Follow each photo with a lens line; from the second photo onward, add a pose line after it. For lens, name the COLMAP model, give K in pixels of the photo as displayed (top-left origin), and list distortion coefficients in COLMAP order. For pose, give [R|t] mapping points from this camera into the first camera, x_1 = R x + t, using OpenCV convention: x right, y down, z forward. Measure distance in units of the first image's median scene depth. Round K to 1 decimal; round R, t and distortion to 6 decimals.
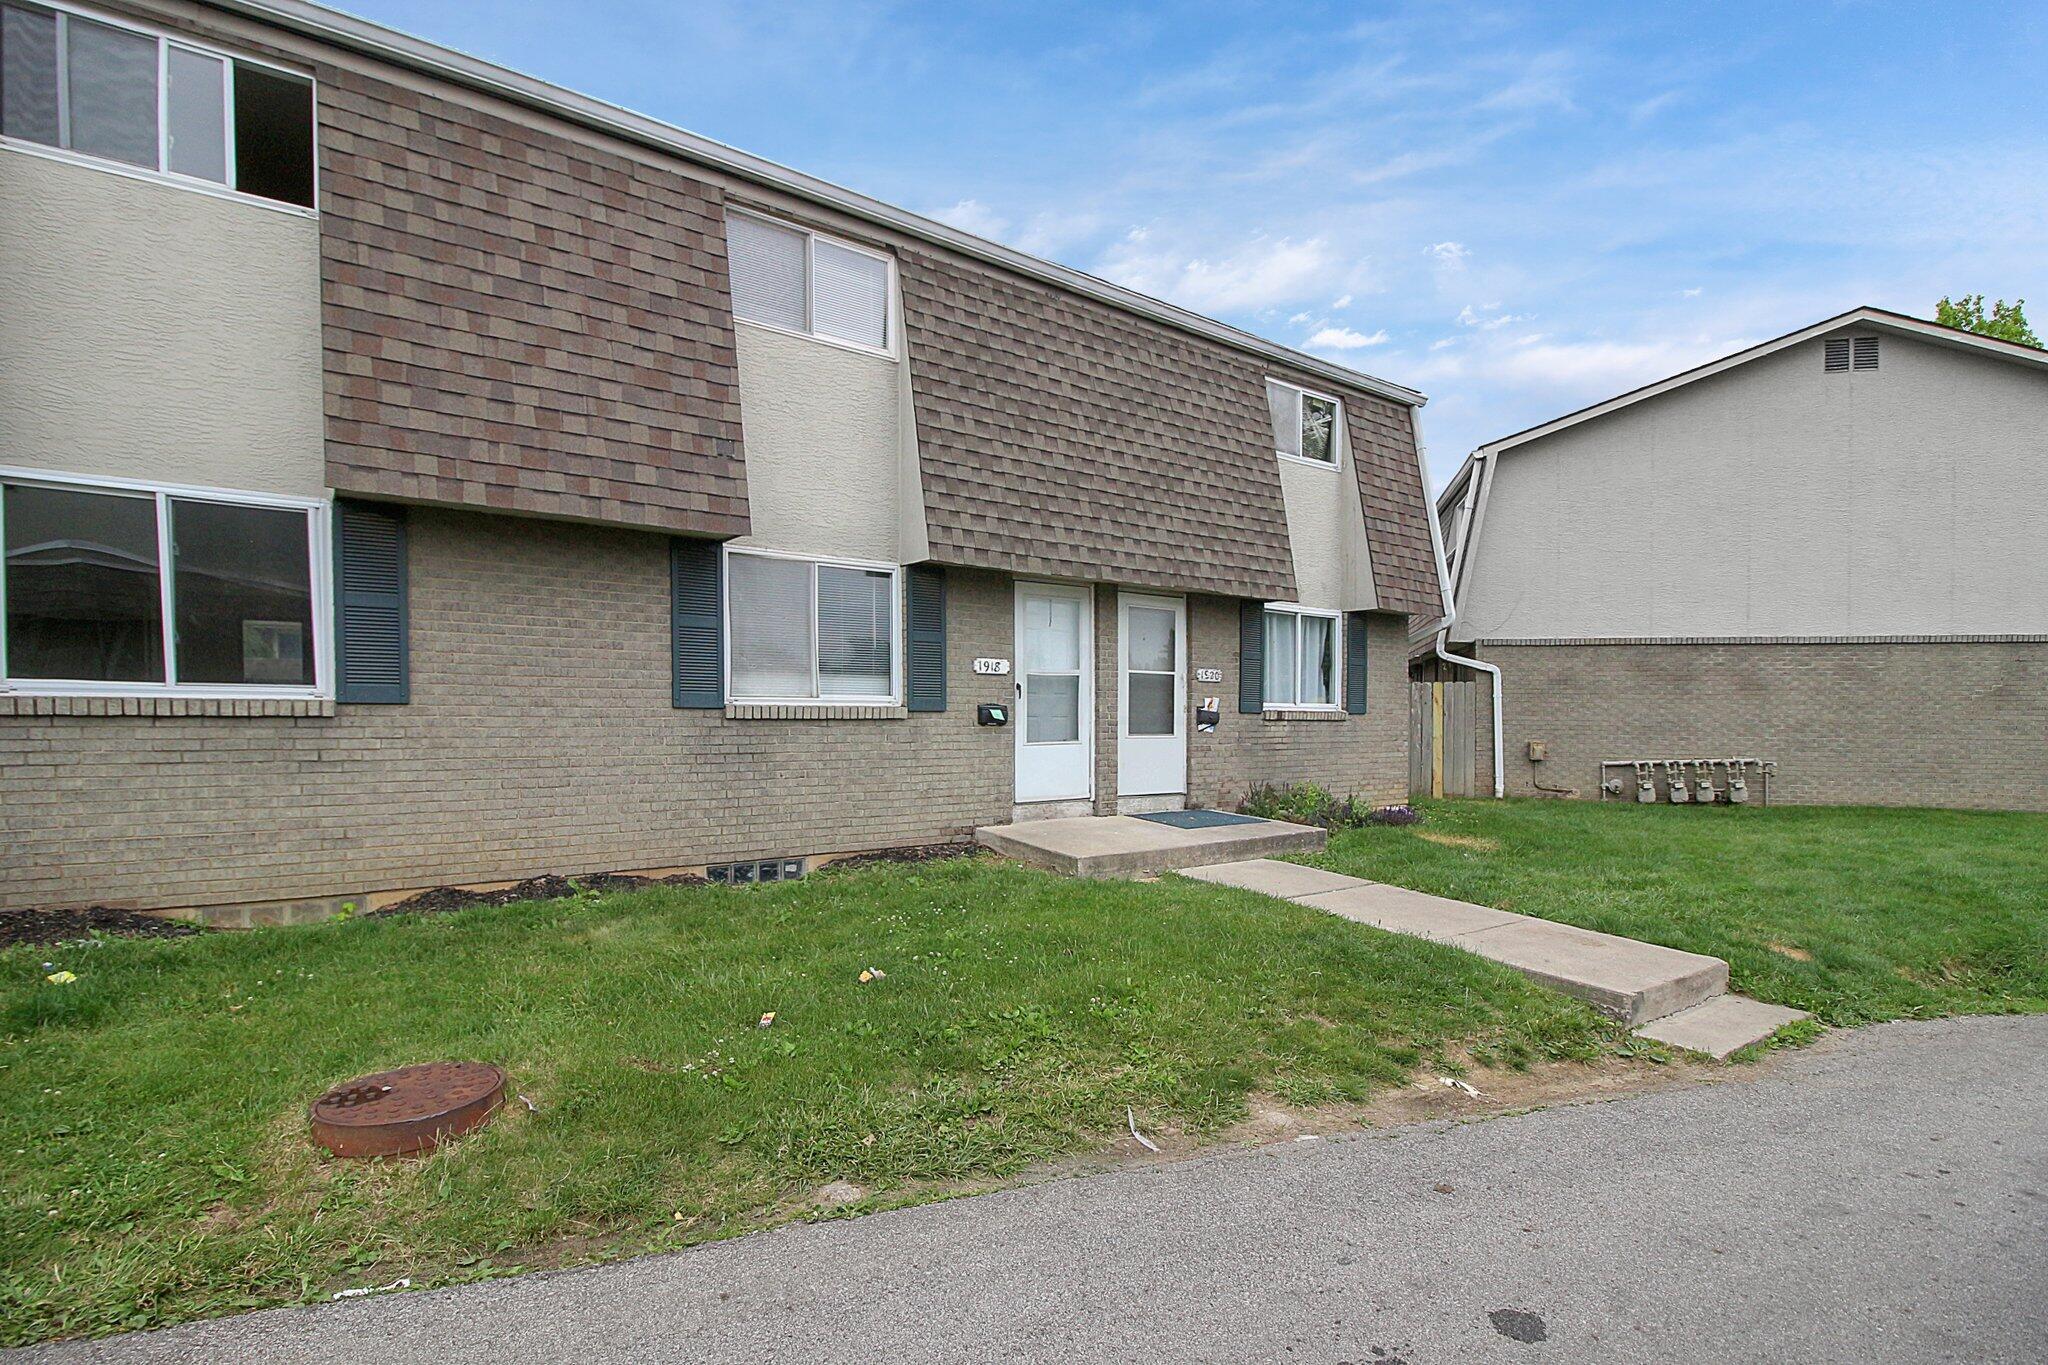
lens RADIAL K [[987.8, 0, 1025.1], [0, 987.8, 689.3], [0, 0, 1]] dist [-0.005013, -0.000801]
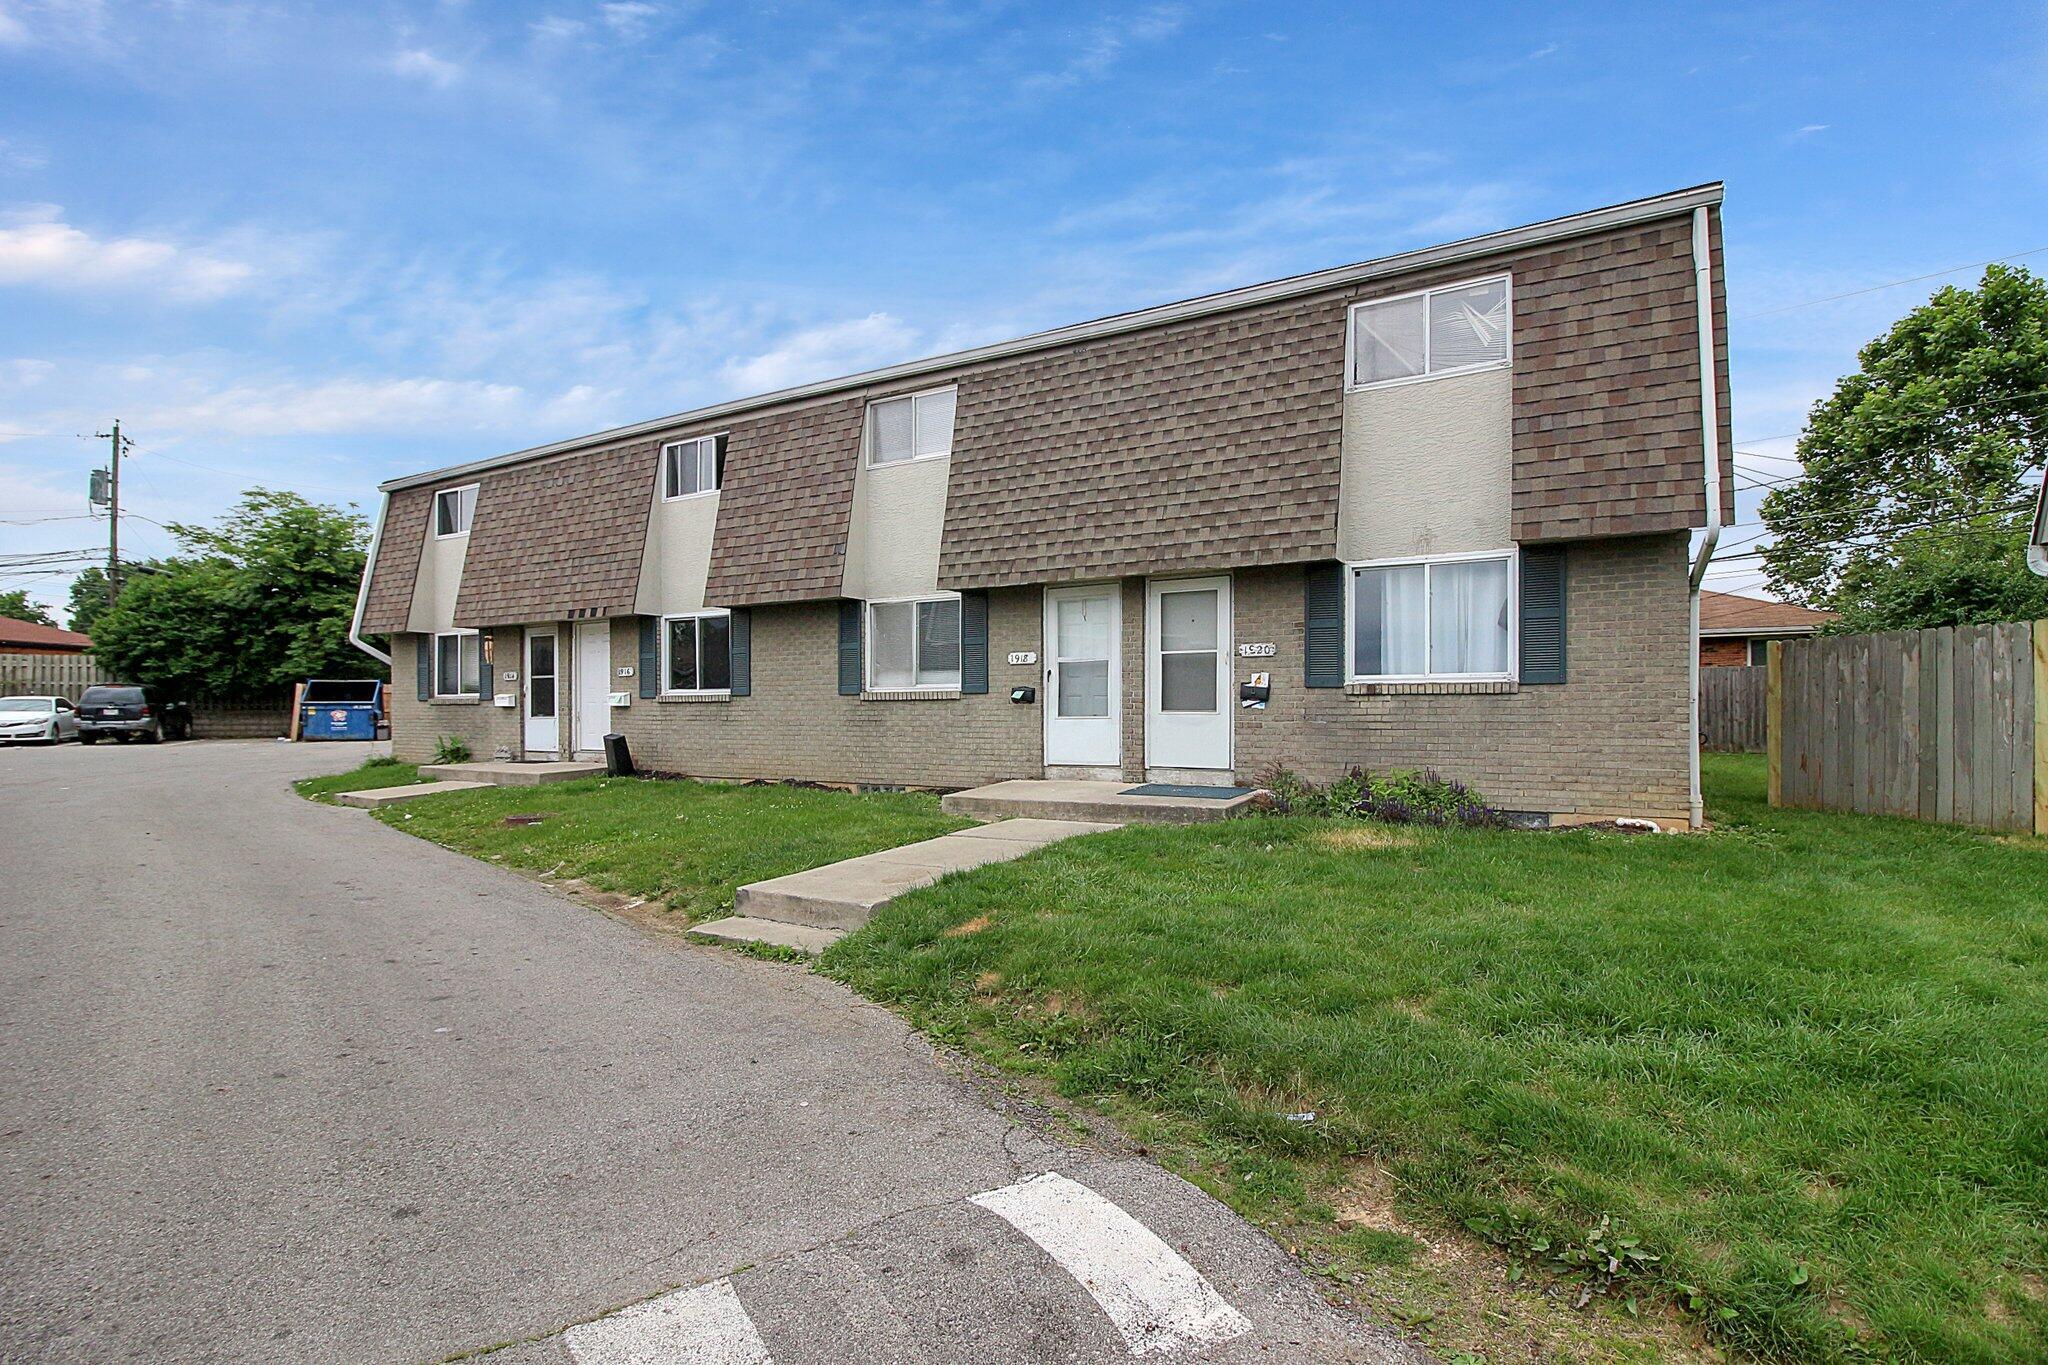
lens RADIAL K [[987.8, 0, 1025.9], [0, 987.8, 690.3], [0, 0, 1]] dist [-0.005013, -0.000801]
pose [[0.391935, -0.035423, -0.919311, 1.131337], [0.022622, 0.999327, -0.028861, 0.055197], [0.919715, -0.009485, 0.392473, 0.468058]]
